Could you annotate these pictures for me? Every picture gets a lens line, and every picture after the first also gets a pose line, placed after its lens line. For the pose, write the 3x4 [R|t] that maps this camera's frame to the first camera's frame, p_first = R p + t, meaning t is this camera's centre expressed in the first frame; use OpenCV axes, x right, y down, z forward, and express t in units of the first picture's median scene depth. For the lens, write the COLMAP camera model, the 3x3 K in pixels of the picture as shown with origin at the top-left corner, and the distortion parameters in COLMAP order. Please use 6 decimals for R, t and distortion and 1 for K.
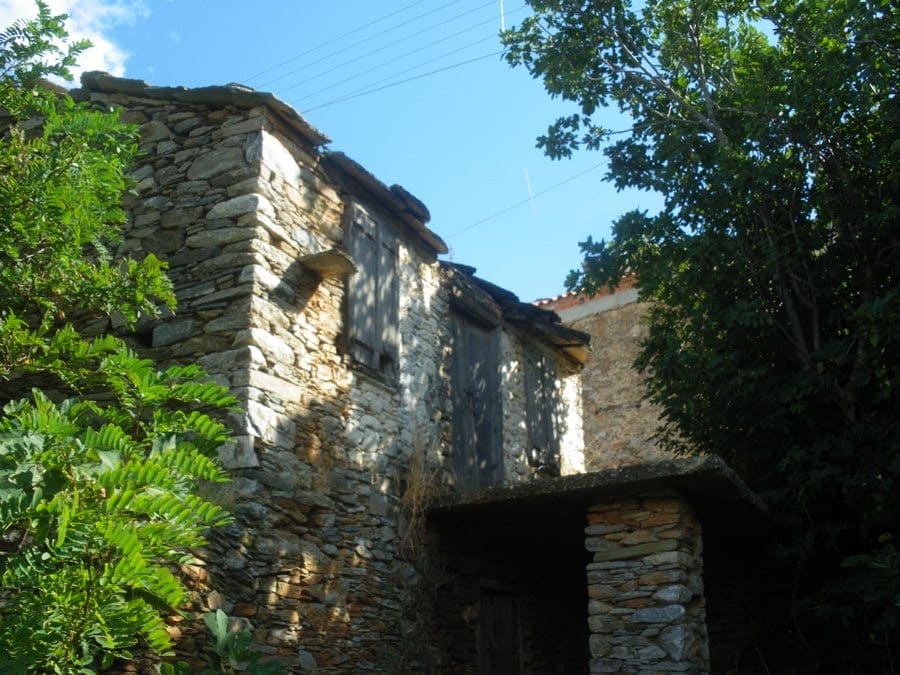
lens RADIAL K [[981.1, 0, 450.0], [0, 981.1, 337.5], [0, 0, 1]] dist [-0.230137, 0.011835]
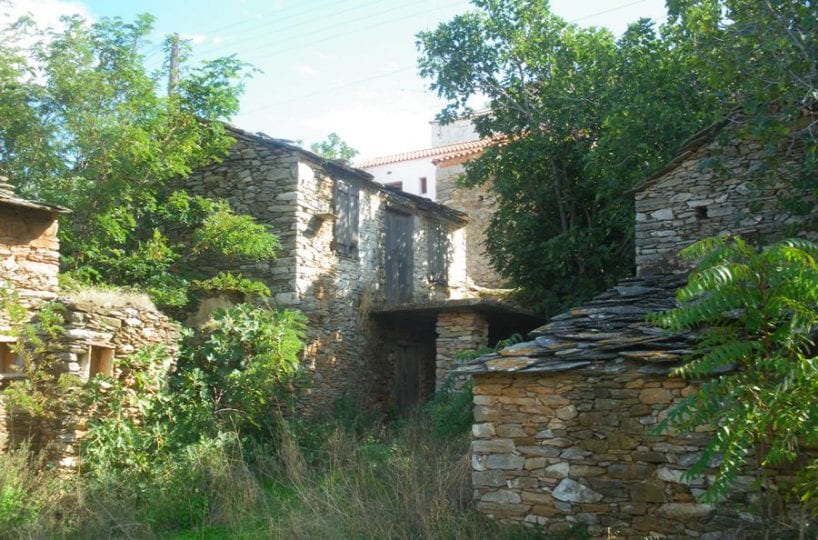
lens RADIAL K [[859.4, 0, 409.0], [0, 859.4, 270.0], [0, 0, 1]] dist [-0.199178, 0.013505]
pose [[0.999298, 0.017889, -0.032919, 0.143486], [-0.011170, 0.980941, 0.193984, -0.340696], [0.035762, -0.193480, 0.980452, -1.041820]]
